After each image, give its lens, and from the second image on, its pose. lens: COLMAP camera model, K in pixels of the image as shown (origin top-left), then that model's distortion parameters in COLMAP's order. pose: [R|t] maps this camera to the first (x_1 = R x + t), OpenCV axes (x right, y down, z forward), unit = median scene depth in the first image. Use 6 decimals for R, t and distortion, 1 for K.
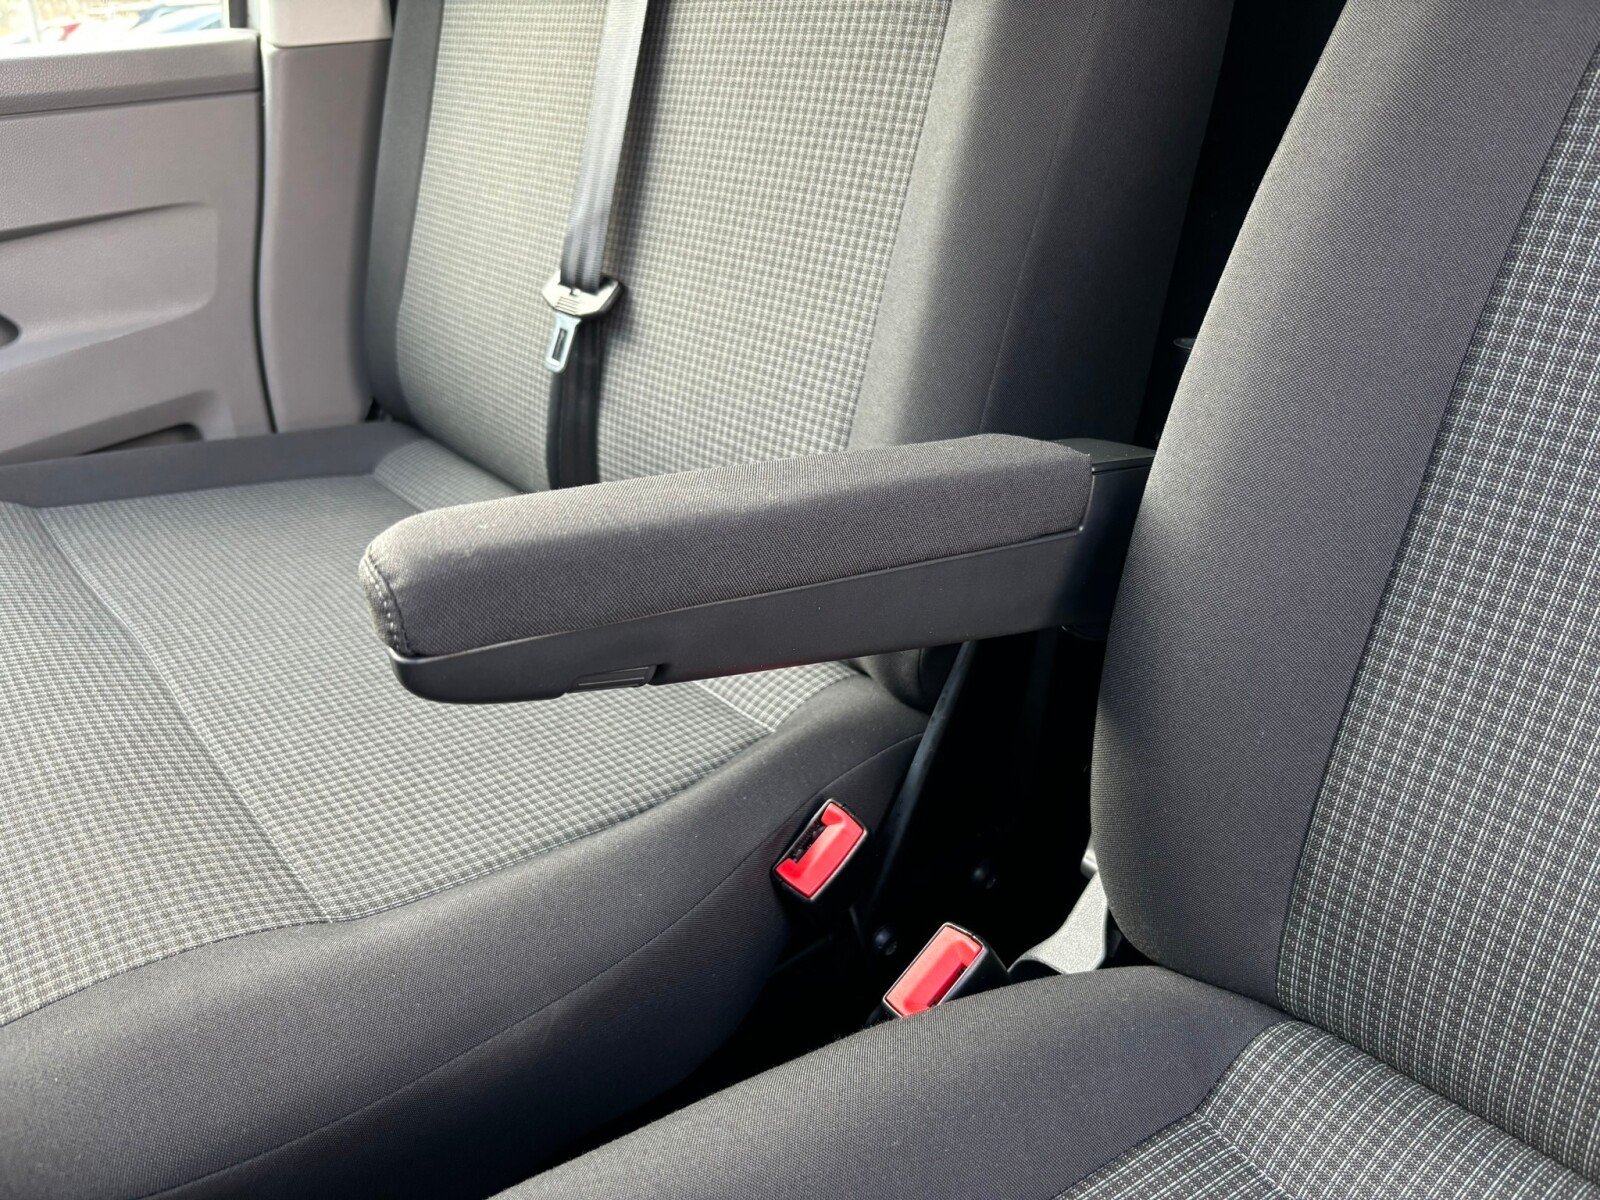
lens RADIAL K [[1220.8, 0, 795.8], [0, 1220.8, 607.7], [0, 0, 1]] dist [0.016152, -0.004435]
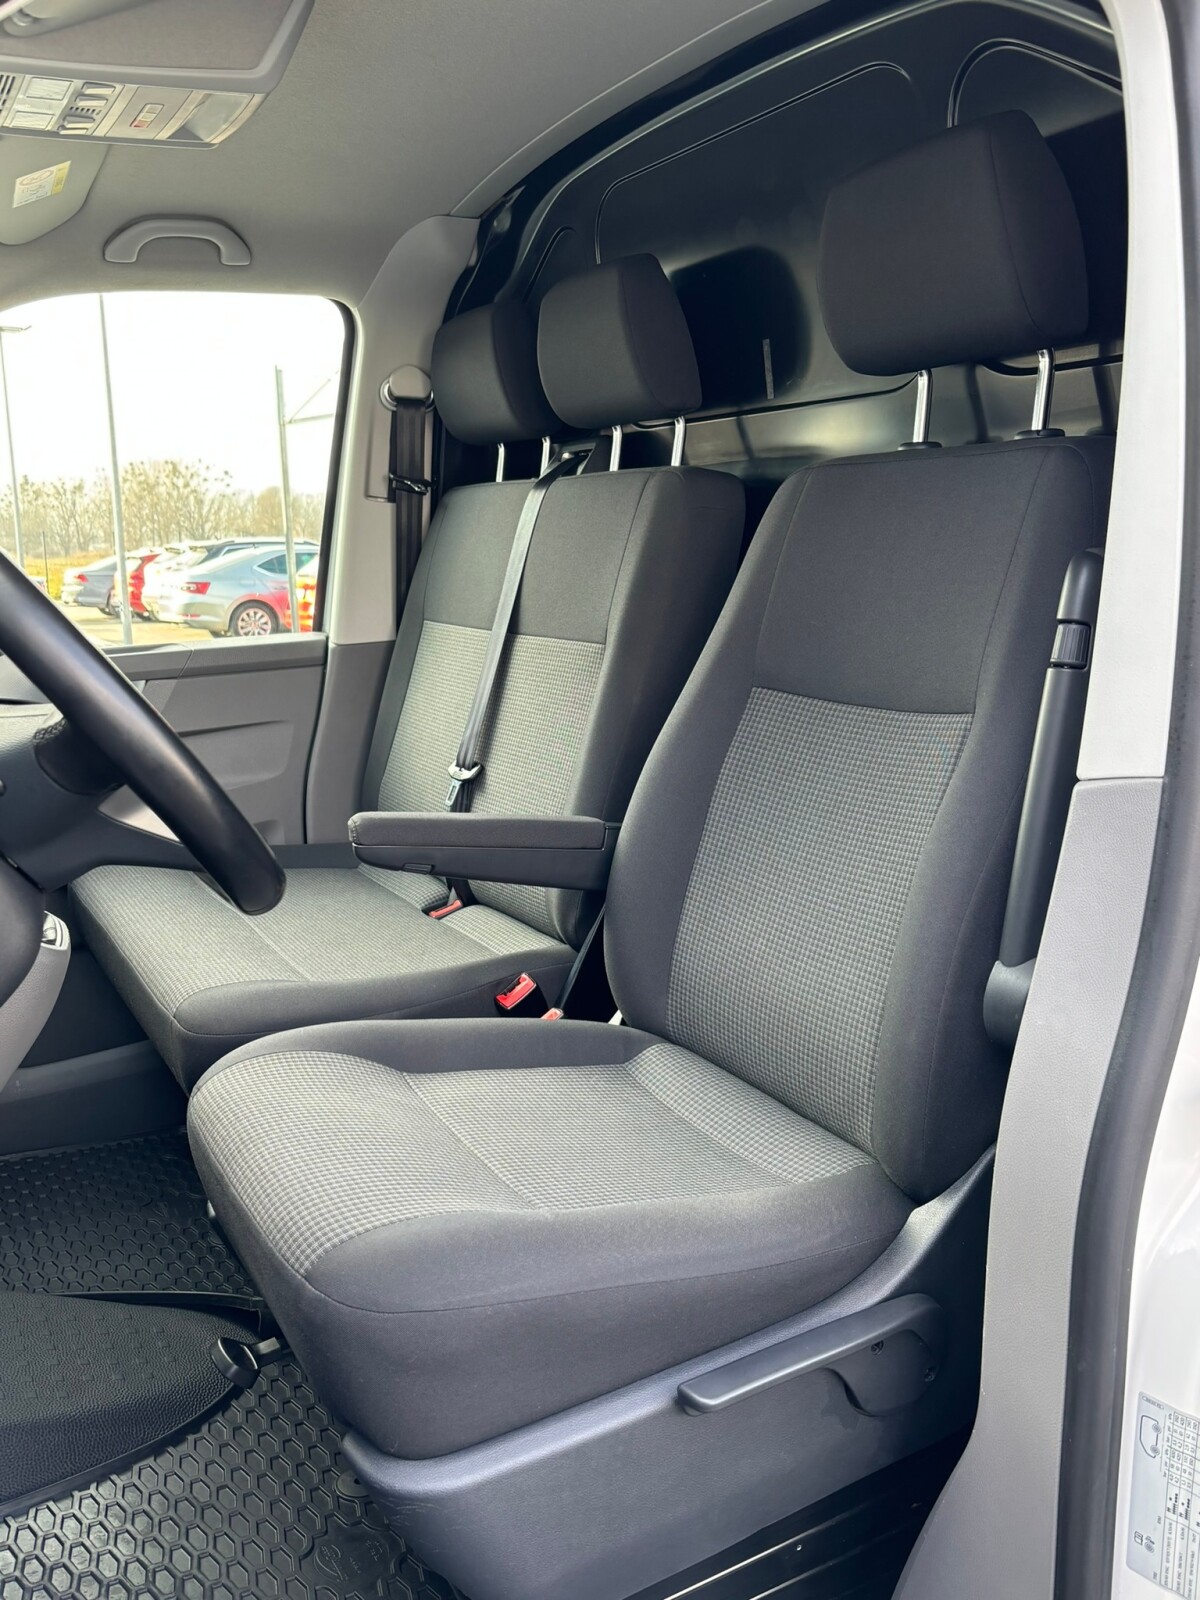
lens RADIAL K [[1423.4, 0, 602.1], [0, 1423.4, 798.8], [0, 0, 1]] dist [0.055727, -0.078968]
pose [[0.985325, 0.041097, -0.165668, 0.355110], [-0.083052, 0.963373, -0.254980, 0.299639], [0.149121, 0.264997, 0.952649, -0.971517]]
